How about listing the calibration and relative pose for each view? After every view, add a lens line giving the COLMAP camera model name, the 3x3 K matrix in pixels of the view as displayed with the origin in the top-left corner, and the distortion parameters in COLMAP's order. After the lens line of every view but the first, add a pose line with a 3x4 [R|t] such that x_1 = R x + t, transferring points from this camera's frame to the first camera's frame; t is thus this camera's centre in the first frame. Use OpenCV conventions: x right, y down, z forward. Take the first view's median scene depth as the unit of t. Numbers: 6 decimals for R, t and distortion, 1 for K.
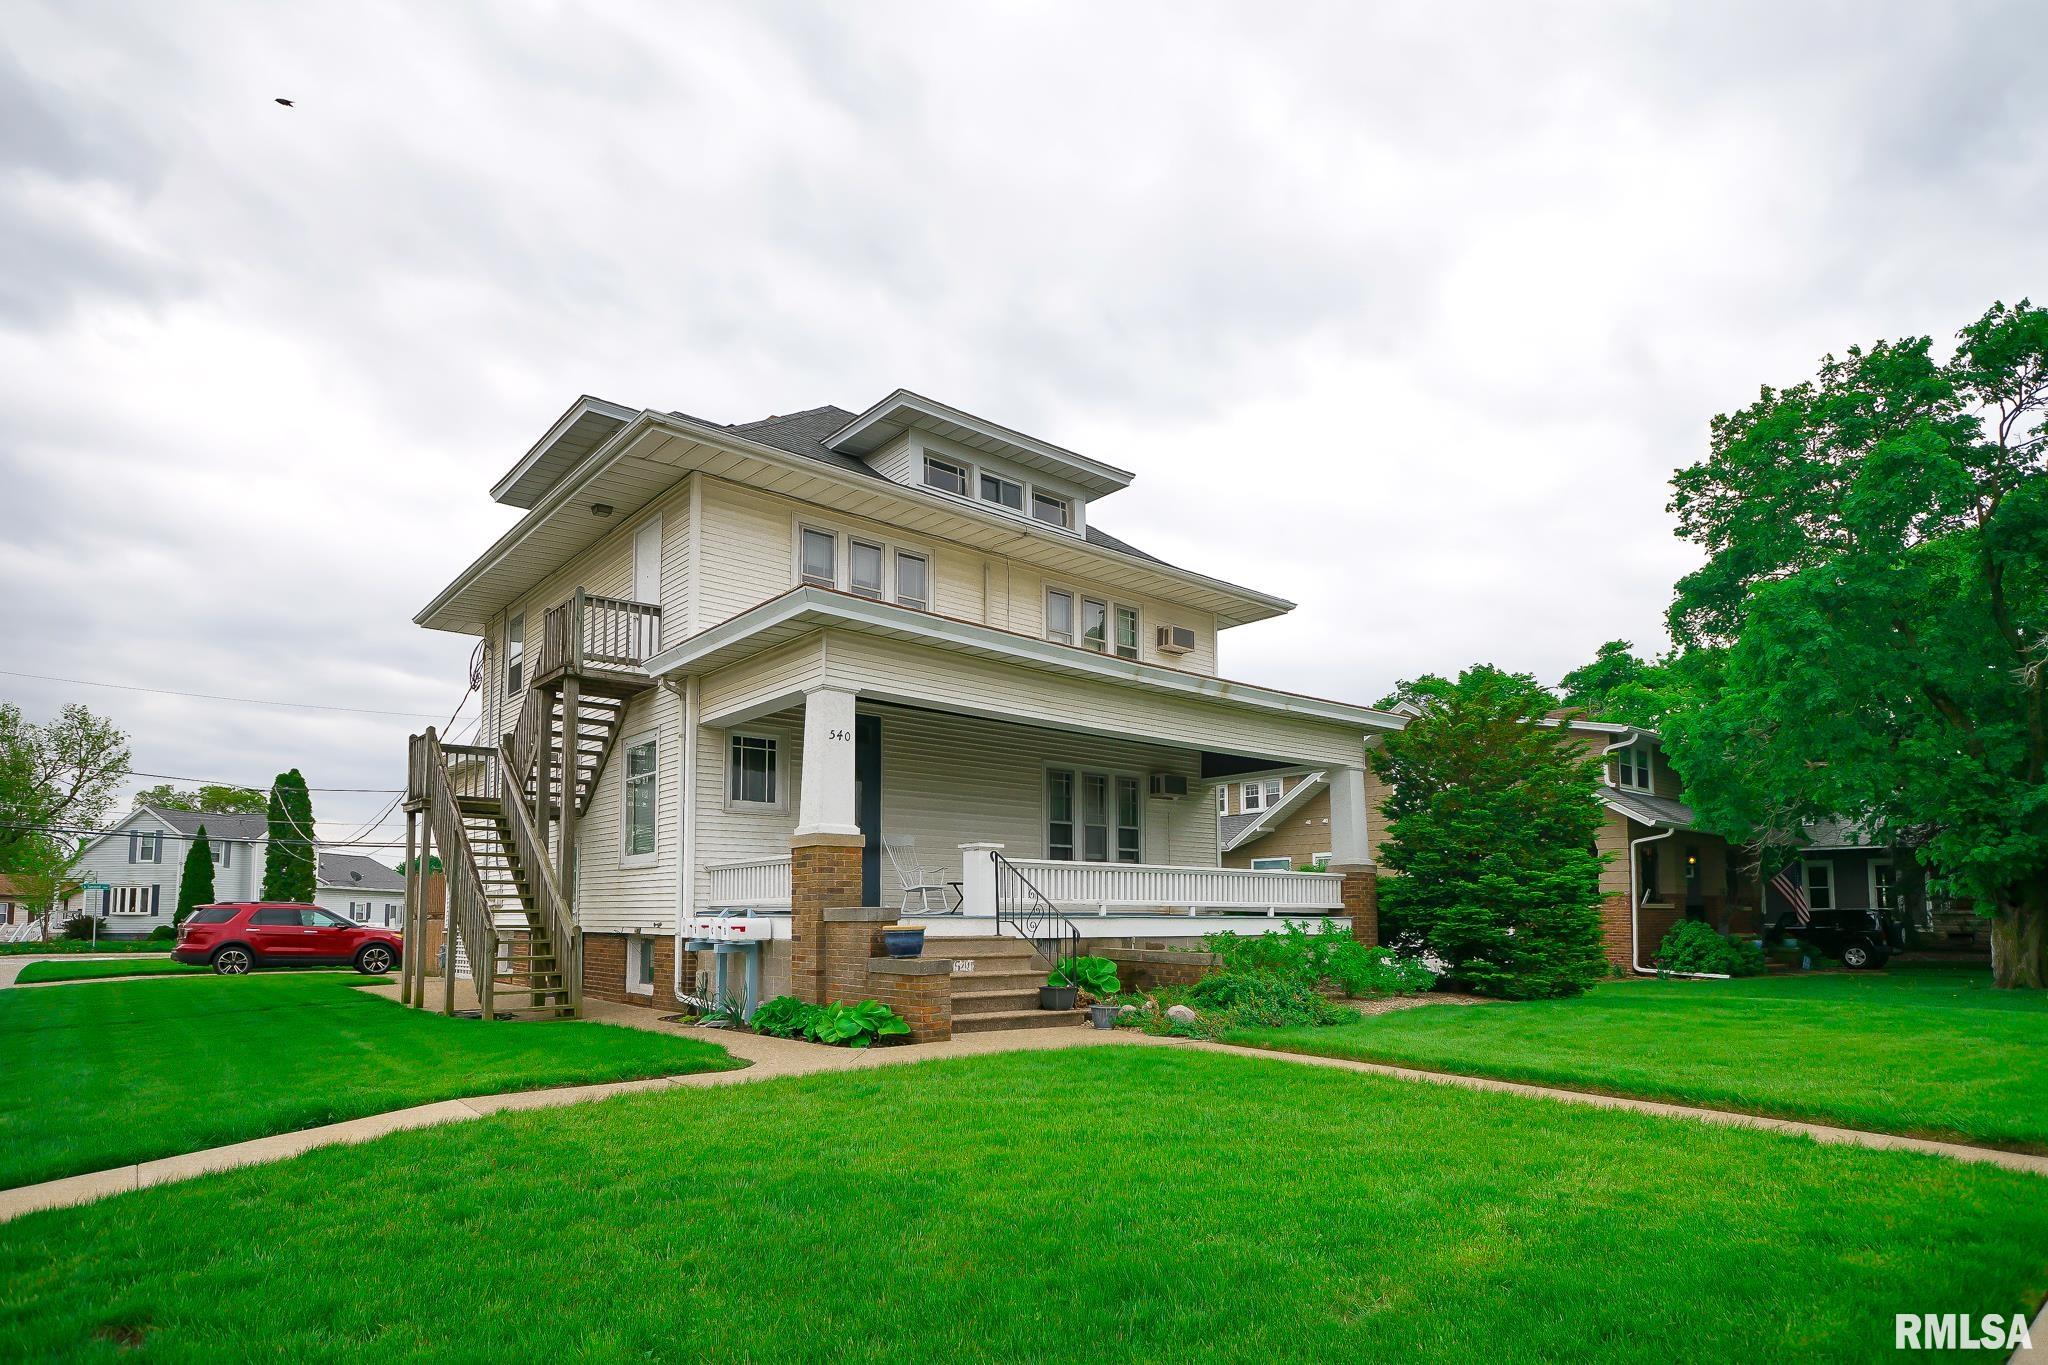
lens RADIAL K [[1117.8, 0, 1023.6], [0, 1117.8, 837.8], [0, 0, 1]] dist [0.004418, 0.001026]
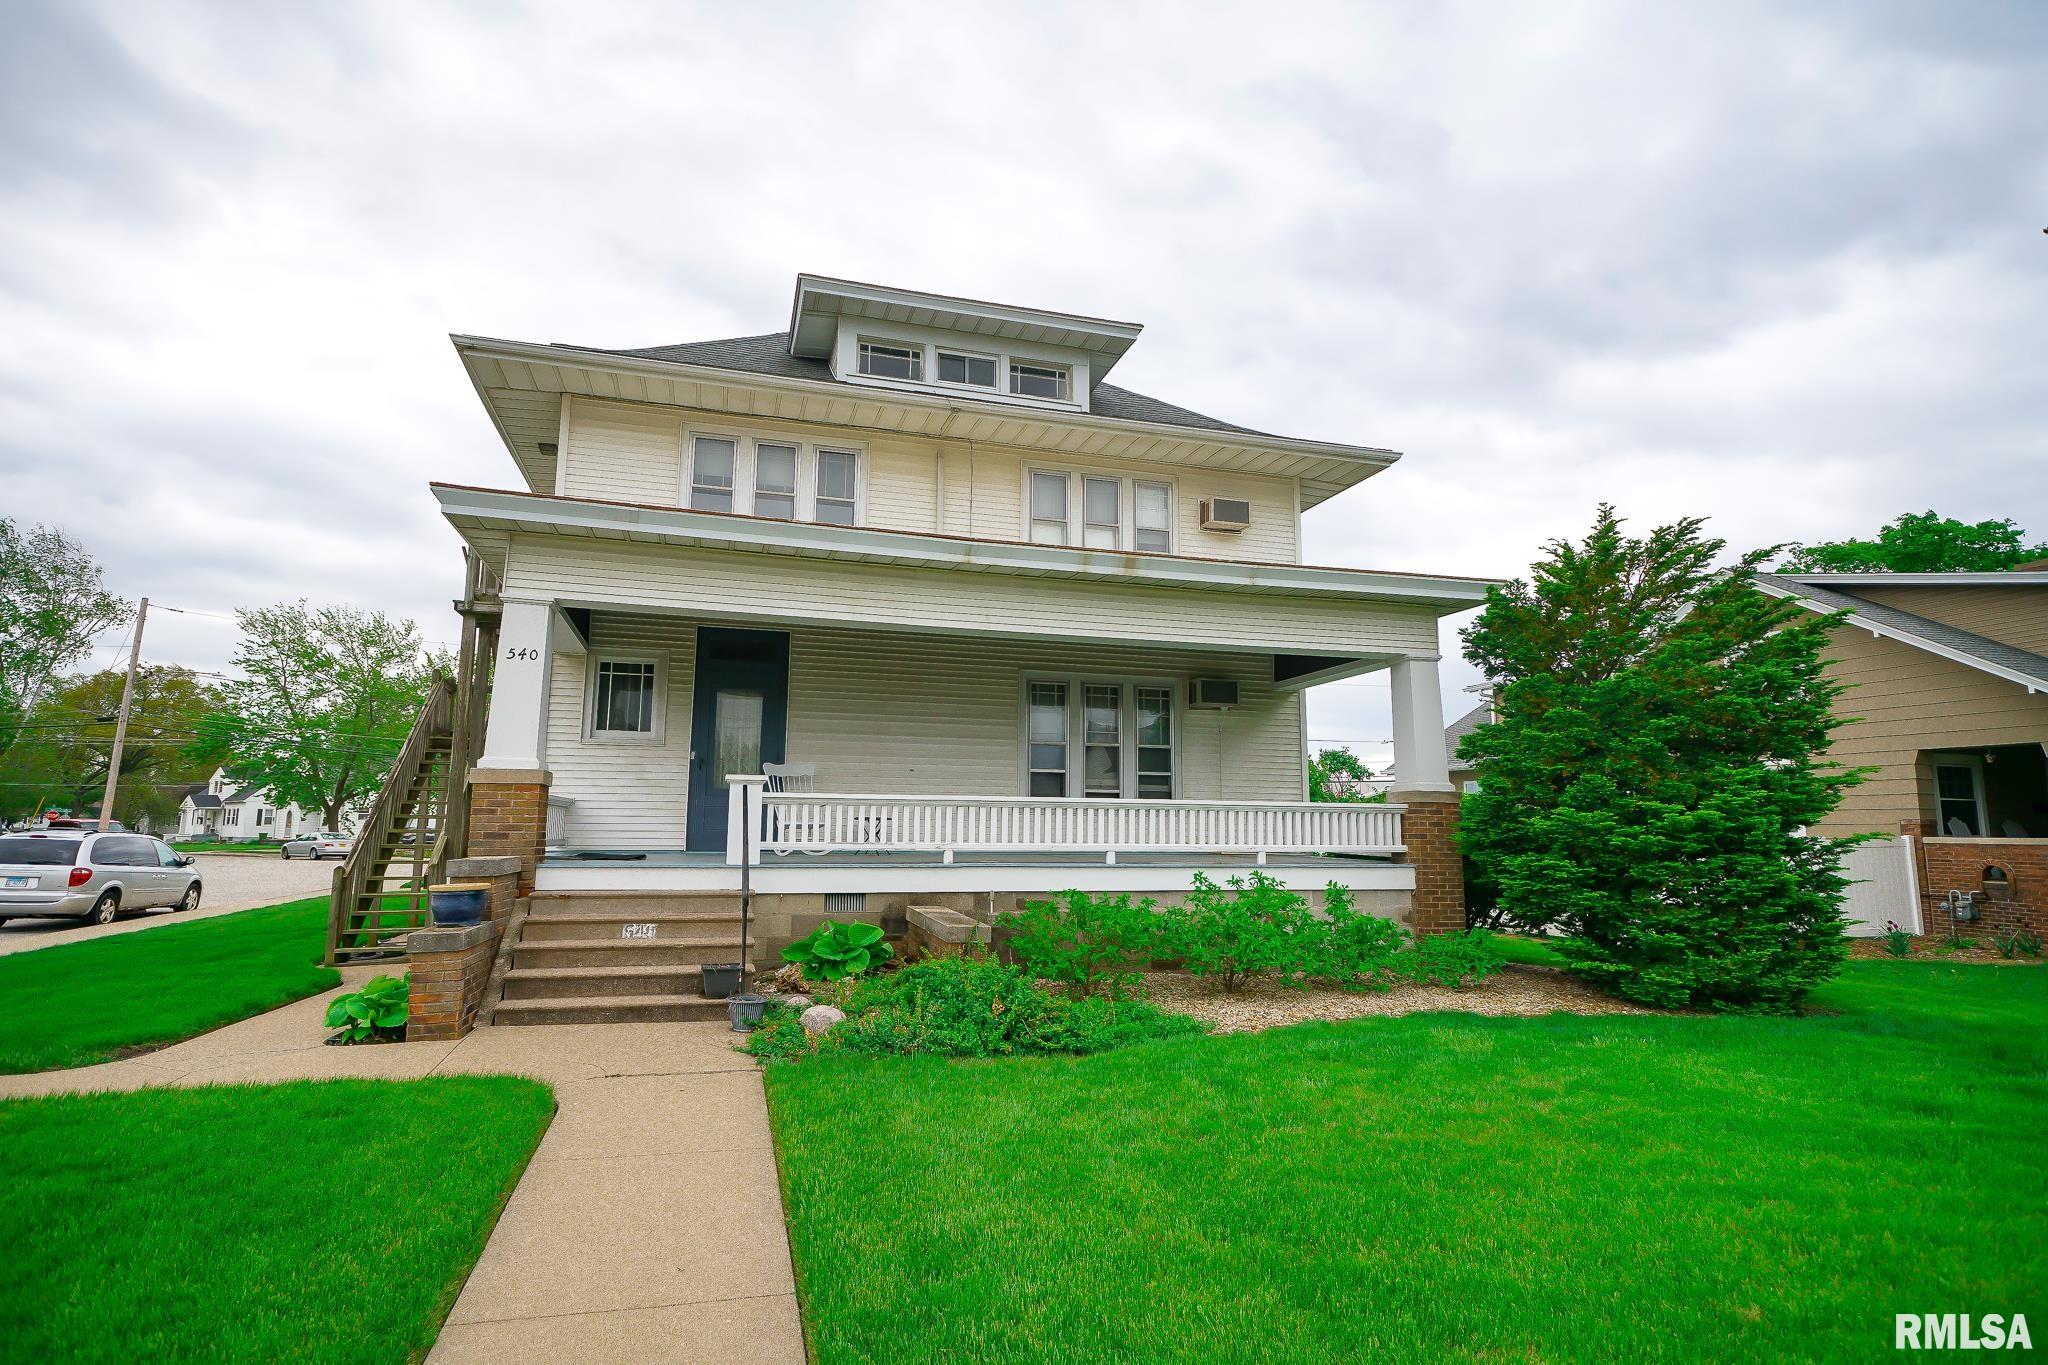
lens RADIAL K [[1045.2, 0, 1024.0], [0, 1045.2, 682.5], [0, 0, 1]] dist [0.002005, 0.000443]
pose [[0.913550, -0.048428, -0.403834, 0.373196], [0.020132, 0.997053, -0.074024, -0.001429], [0.406228, 0.059494, 0.911833, 0.306106]]
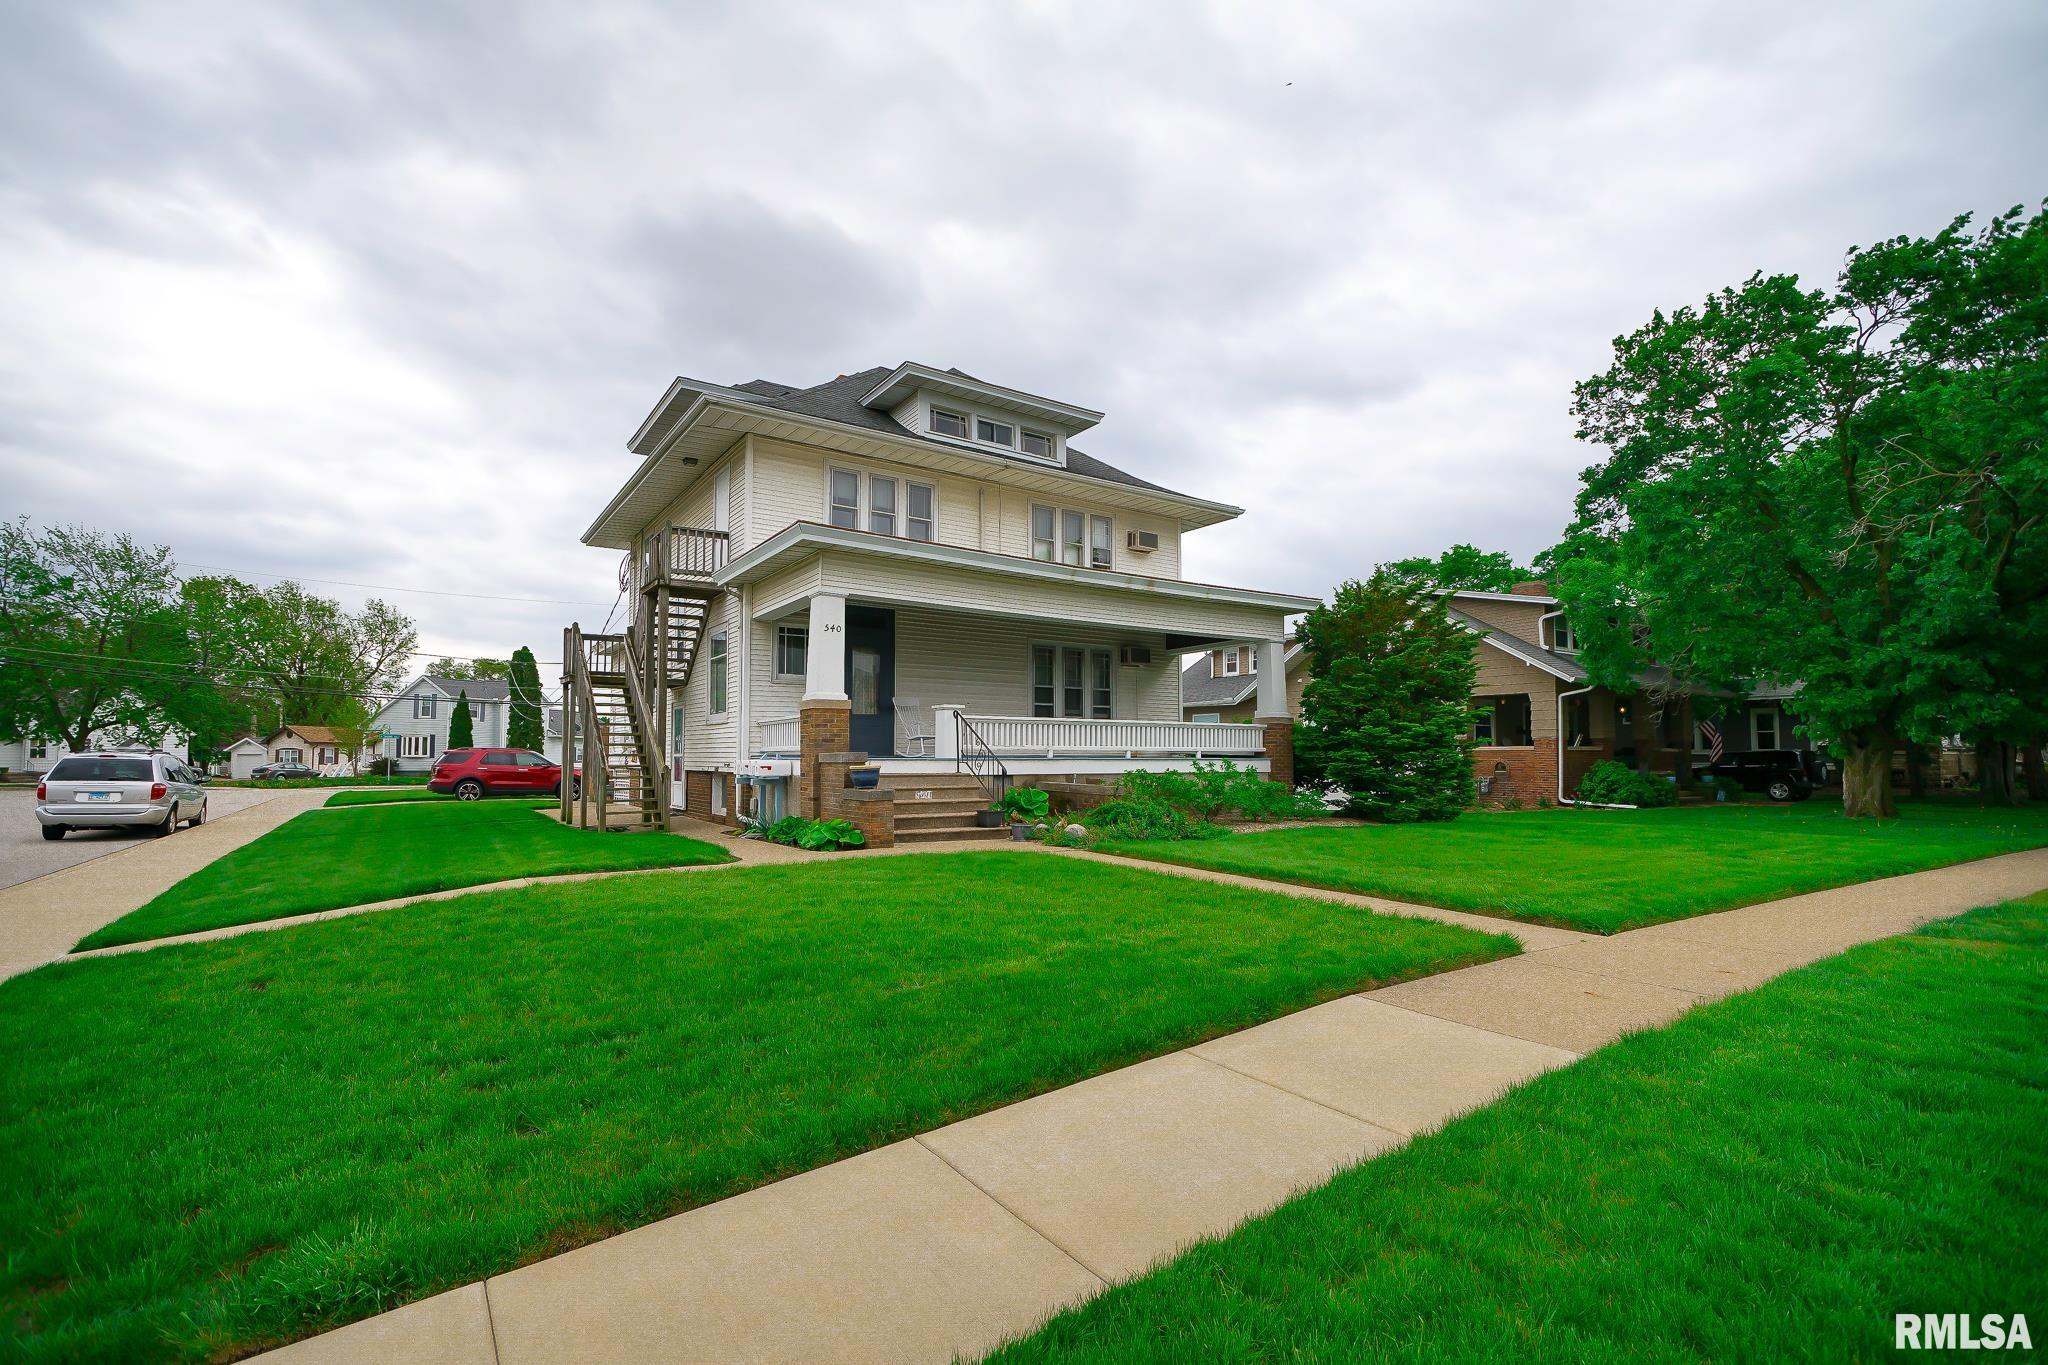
lens RADIAL K [[925.3, 0, 1028.1], [0, 925.3, 717.3], [0, 0, 1]] dist [-0.000878, 0.000041]
pose [[0.994647, -0.006057, -0.103155, 0.139644], [0.008826, 0.999612, 0.026404, -0.006939], [0.102955, -0.027173, 0.994315, -0.083380]]
